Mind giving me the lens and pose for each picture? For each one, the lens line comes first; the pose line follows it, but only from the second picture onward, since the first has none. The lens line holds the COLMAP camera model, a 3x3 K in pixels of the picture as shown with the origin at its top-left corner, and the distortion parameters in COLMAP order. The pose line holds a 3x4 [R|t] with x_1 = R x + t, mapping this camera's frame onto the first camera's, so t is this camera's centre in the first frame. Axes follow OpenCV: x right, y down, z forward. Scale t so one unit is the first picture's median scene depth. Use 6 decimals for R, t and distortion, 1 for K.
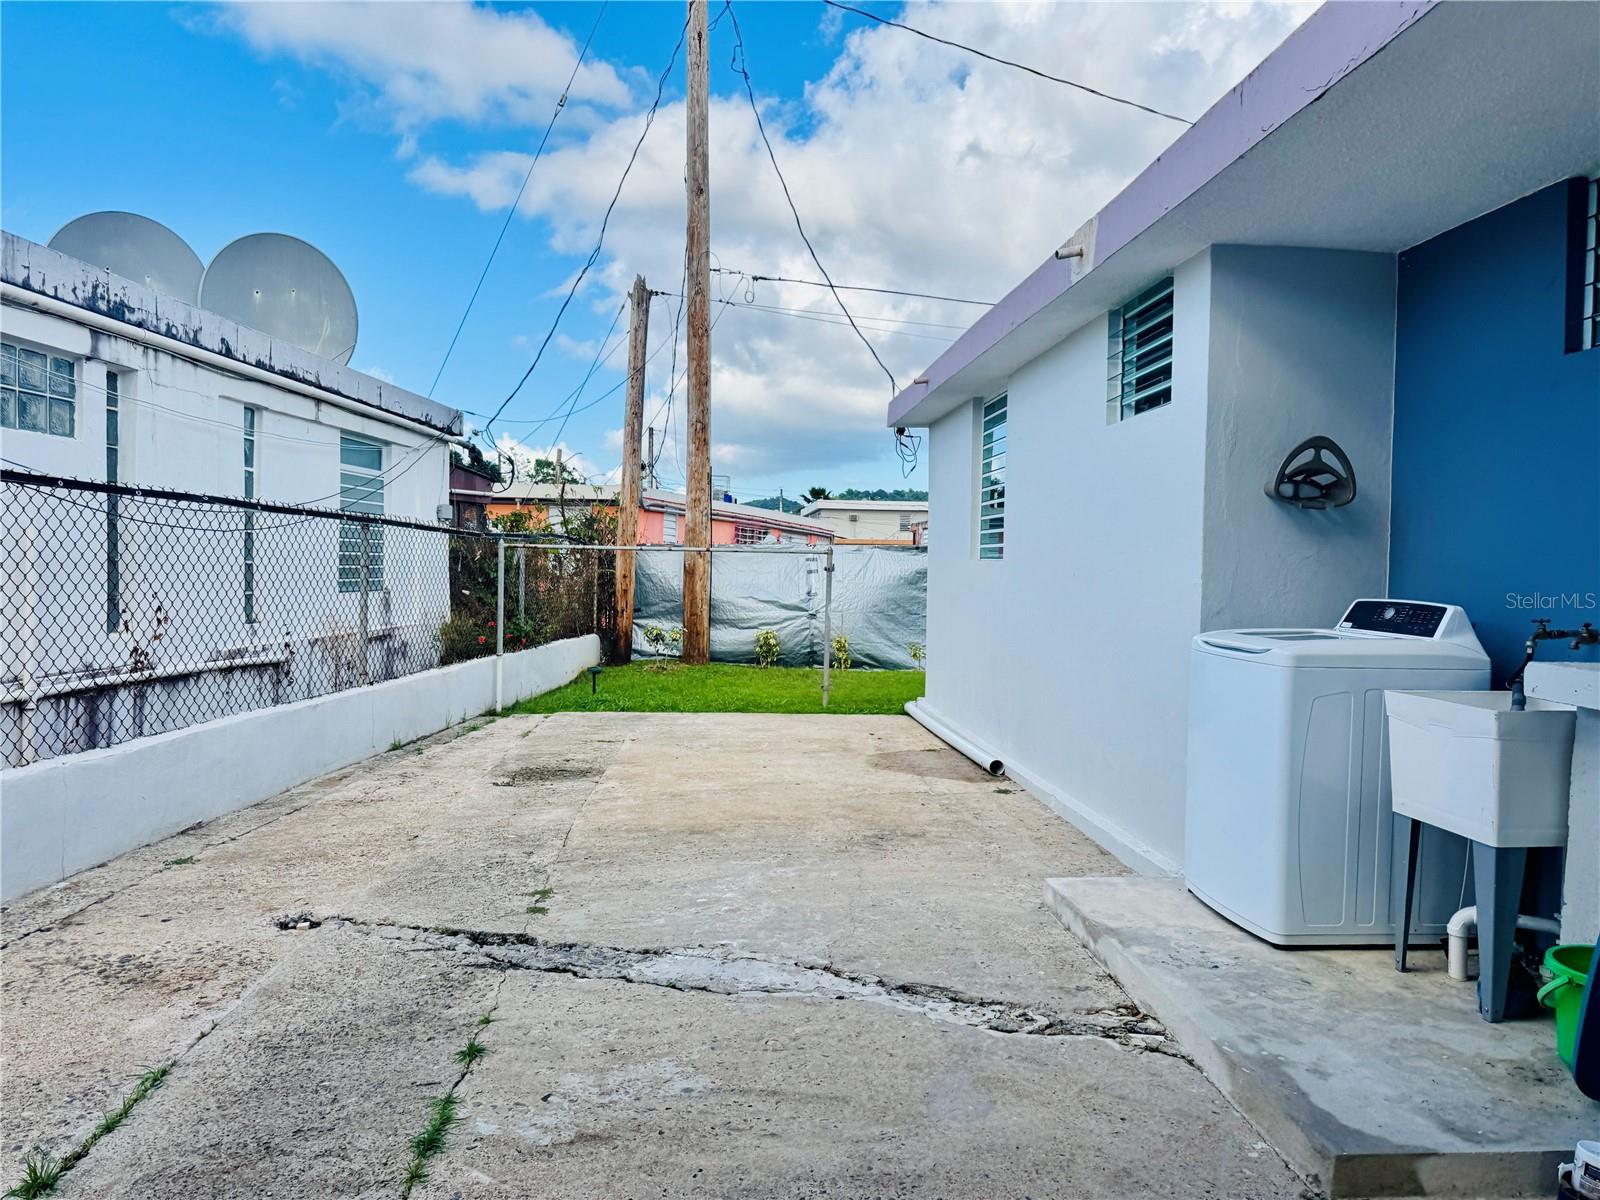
lens RADIAL K [[1140.4, 0, 802.1], [0, 1140.4, 602.9], [0, 0, 1]] dist [0.031895, -0.054237]
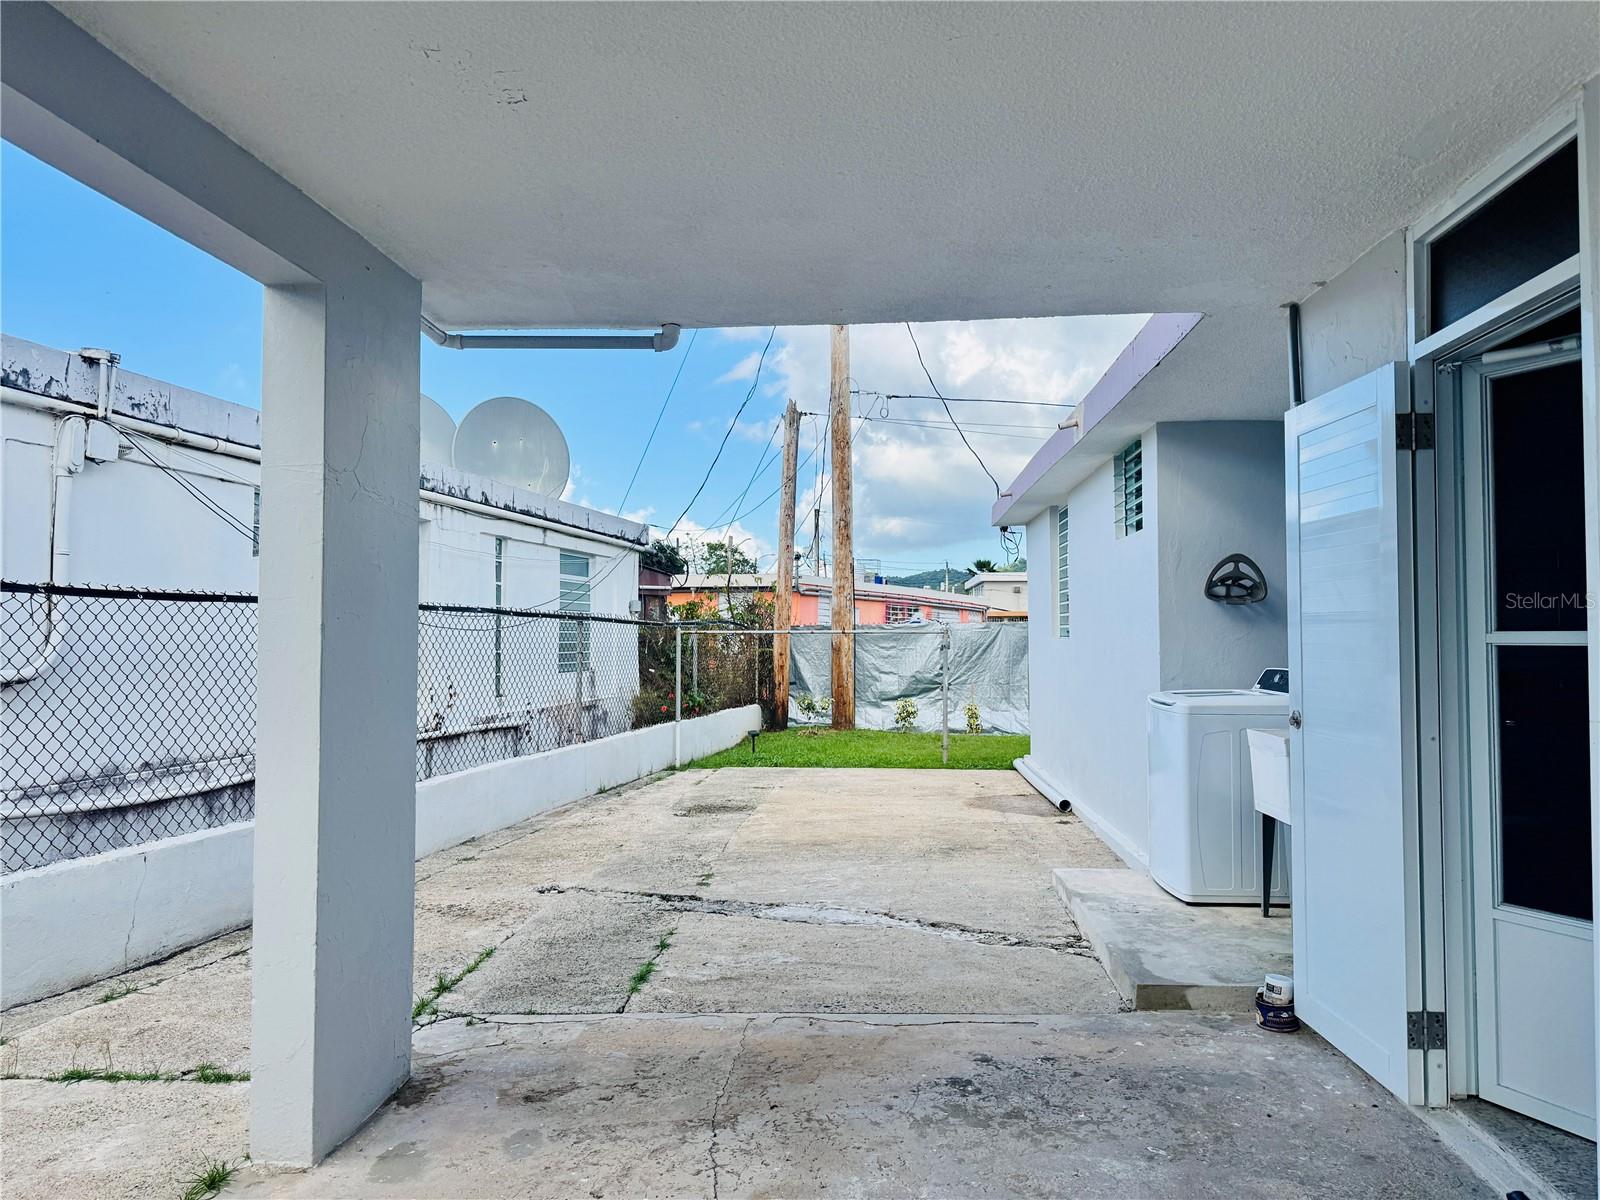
lens RADIAL K [[1140.4, 0, 813.9], [0, 1140.4, 598.5], [0, 0, 1]] dist [0.031895, -0.054237]
pose [[0.990021, -0.024567, -0.138764, 0.100444], [0.015176, 0.997547, -0.068333, -0.000396], [0.140102, 0.065545, 0.987965, -0.375096]]
